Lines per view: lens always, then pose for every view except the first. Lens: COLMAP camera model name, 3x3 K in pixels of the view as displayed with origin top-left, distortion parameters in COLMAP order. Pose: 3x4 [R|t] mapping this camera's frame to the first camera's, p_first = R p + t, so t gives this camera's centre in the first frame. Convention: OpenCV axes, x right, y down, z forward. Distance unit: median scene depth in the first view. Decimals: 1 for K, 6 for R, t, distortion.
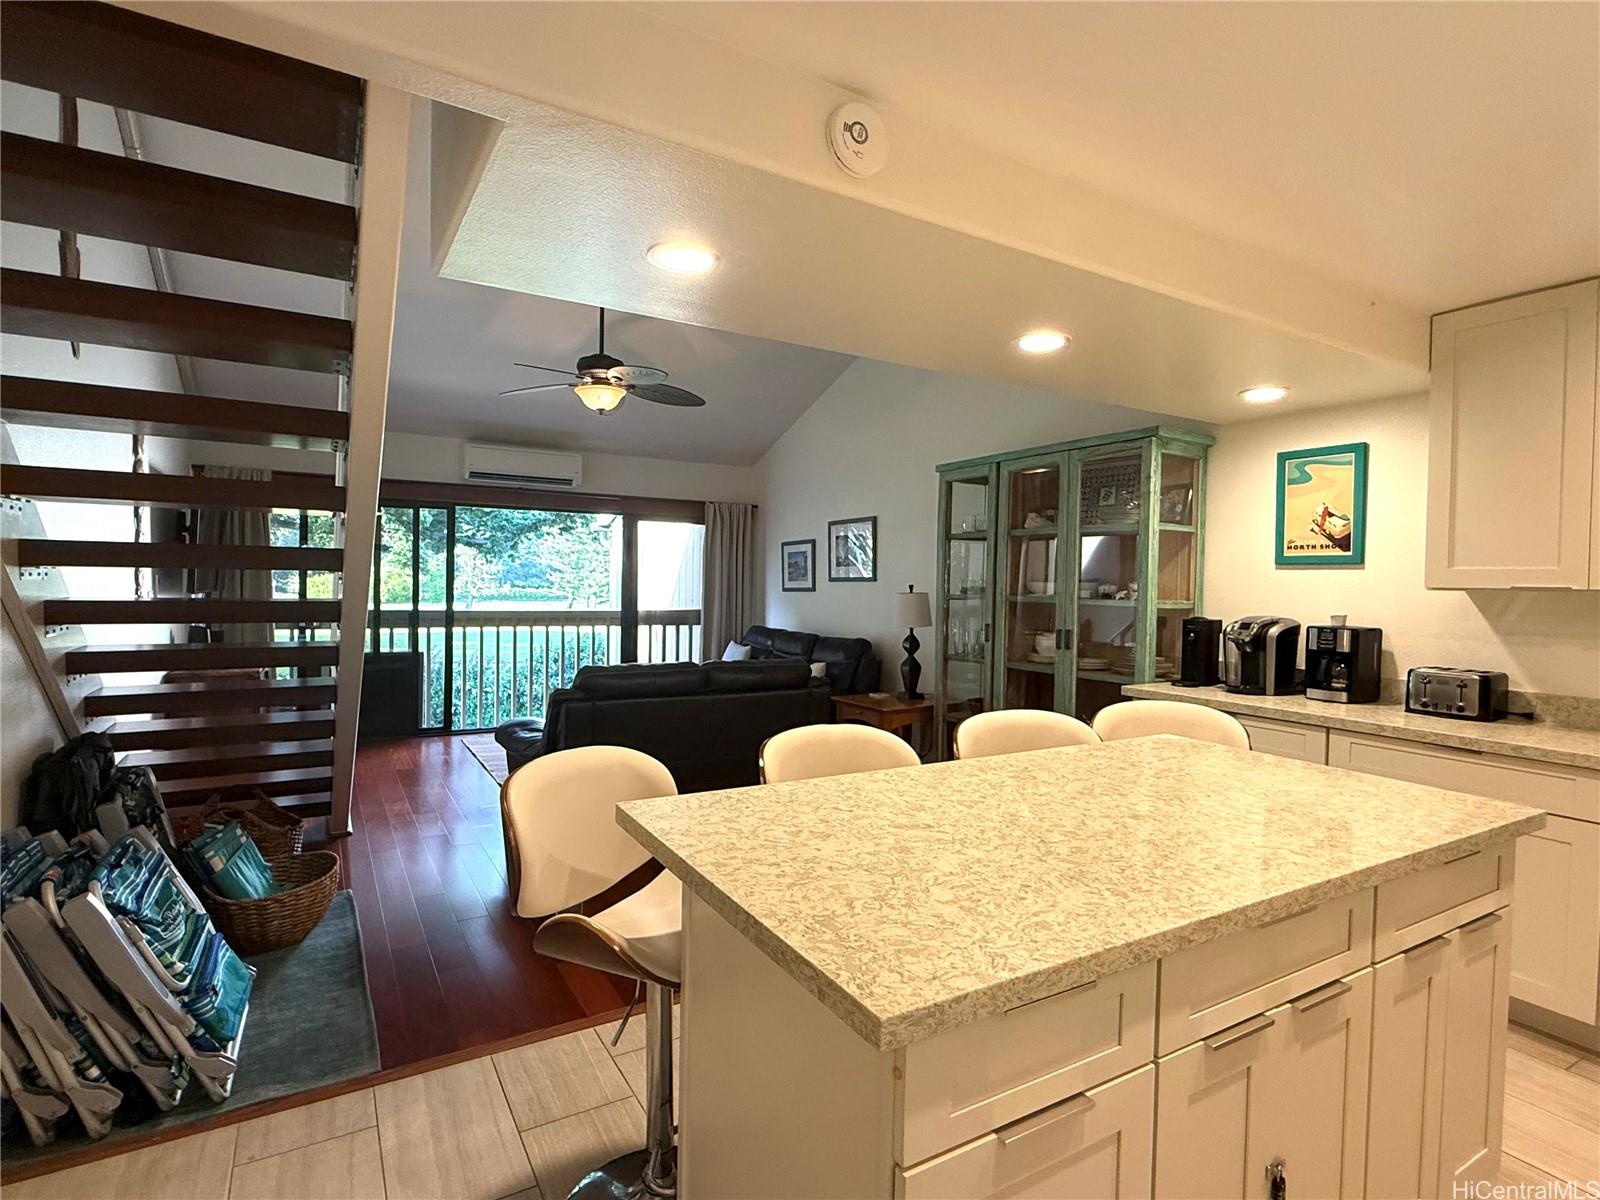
lens RADIAL K [[818.9, 0, 800.0], [0, 818.9, 600.0], [0, 0, 1]] dist [0.001447, 0.001238]
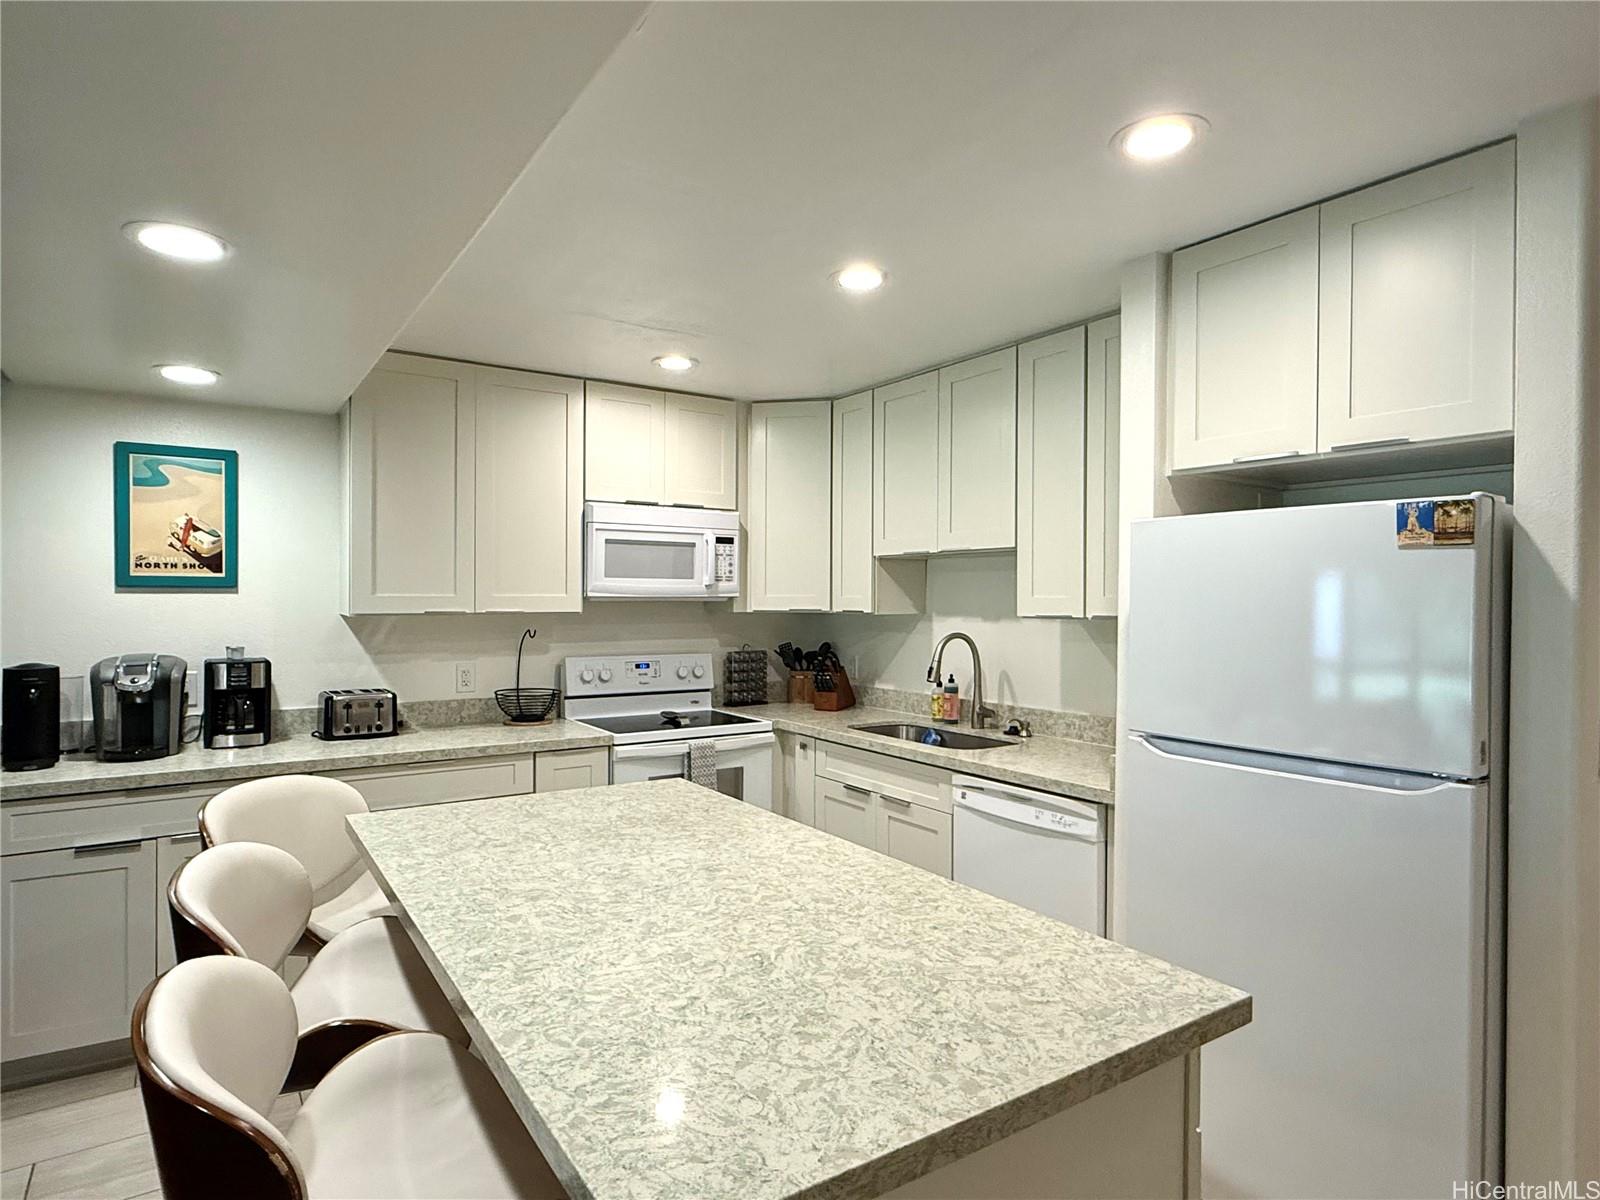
lens RADIAL K [[889.1, 0, 800.0], [0, 889.1, 600.0], [0, 0, 1]] dist [-0.004506, -0.000177]
pose [[-0.055588, -0.021582, 0.998221, -0.619328], [0.021647, 0.999505, 0.022816, -0.077653], [-0.998219, 0.022877, -0.055093, 0.885292]]
